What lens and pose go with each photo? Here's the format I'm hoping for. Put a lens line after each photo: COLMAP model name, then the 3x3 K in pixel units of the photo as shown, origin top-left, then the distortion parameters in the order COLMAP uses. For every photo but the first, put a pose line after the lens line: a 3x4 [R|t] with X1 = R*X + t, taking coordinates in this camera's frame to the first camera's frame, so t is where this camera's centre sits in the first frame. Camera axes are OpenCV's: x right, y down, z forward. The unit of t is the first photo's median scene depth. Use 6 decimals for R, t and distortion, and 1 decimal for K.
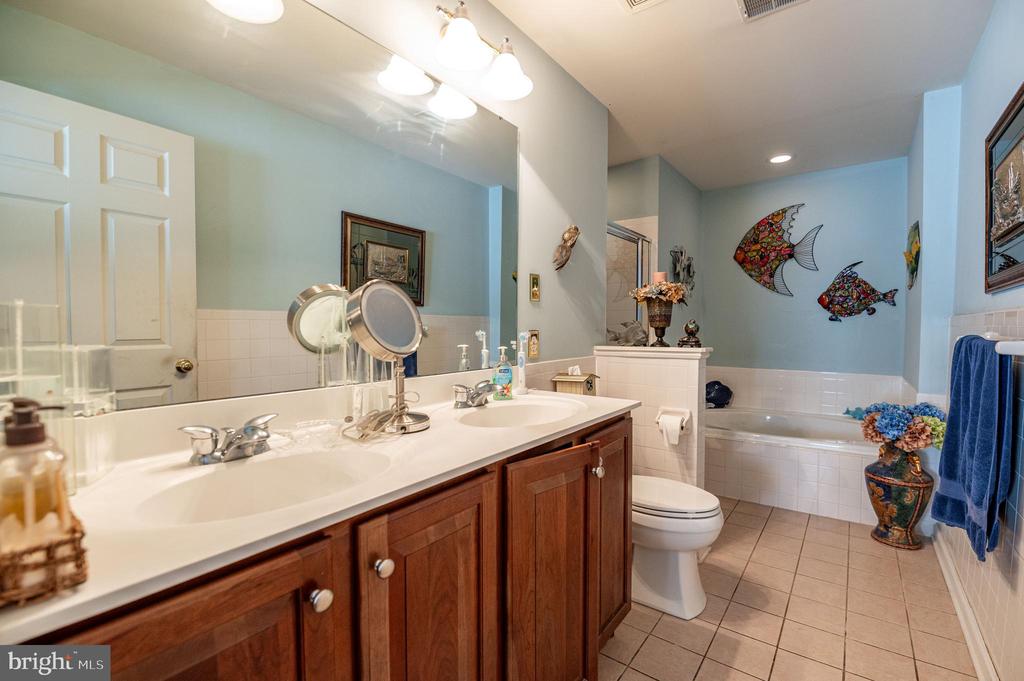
lens RADIAL K [[457.0, 0, 515.6], [0, 457.0, 344.9], [0, 0, 1]] dist [-0.010772, -0.006354]
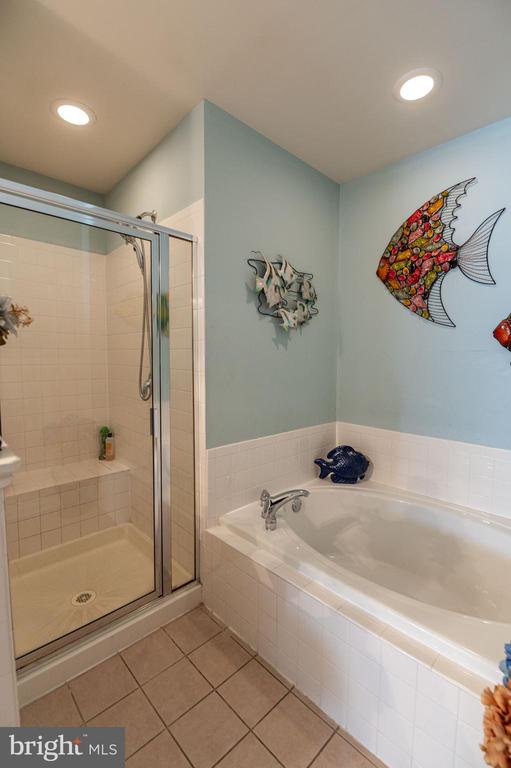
lens RADIAL K [[342.7, 0, 257.3], [0, 342.7, 382.8], [0, 0, 1]] dist [-0.010772, -0.006354]
pose [[0.987722, 0.018855, -0.155081, 0.748592], [-0.013618, 0.999303, 0.034764, -0.075156], [0.155629, -0.032226, 0.987290, 0.870610]]
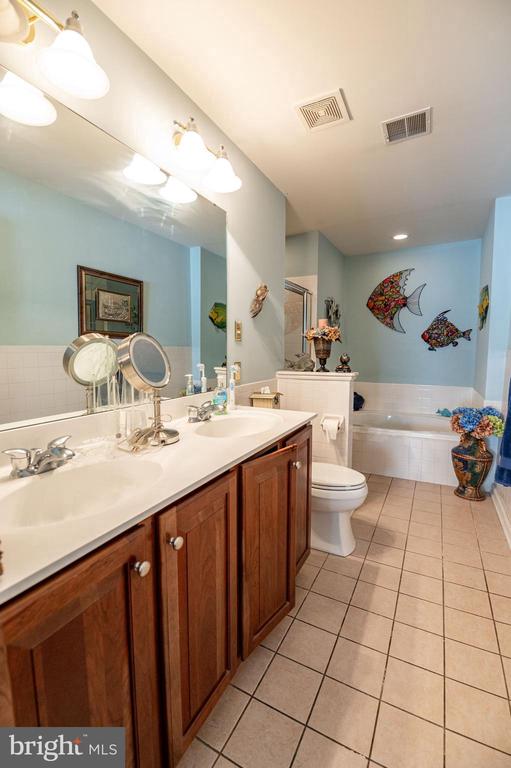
lens RADIAL K [[342.7, 0, 249.1], [0, 342.7, 383.2], [0, 0, 1]] dist [-0.010772, -0.006354]
pose [[0.990125, -0.015749, 0.139299, -0.070043], [0.007495, 0.998196, 0.059578, -0.029788], [-0.139986, -0.057945, 0.988456, -0.030814]]
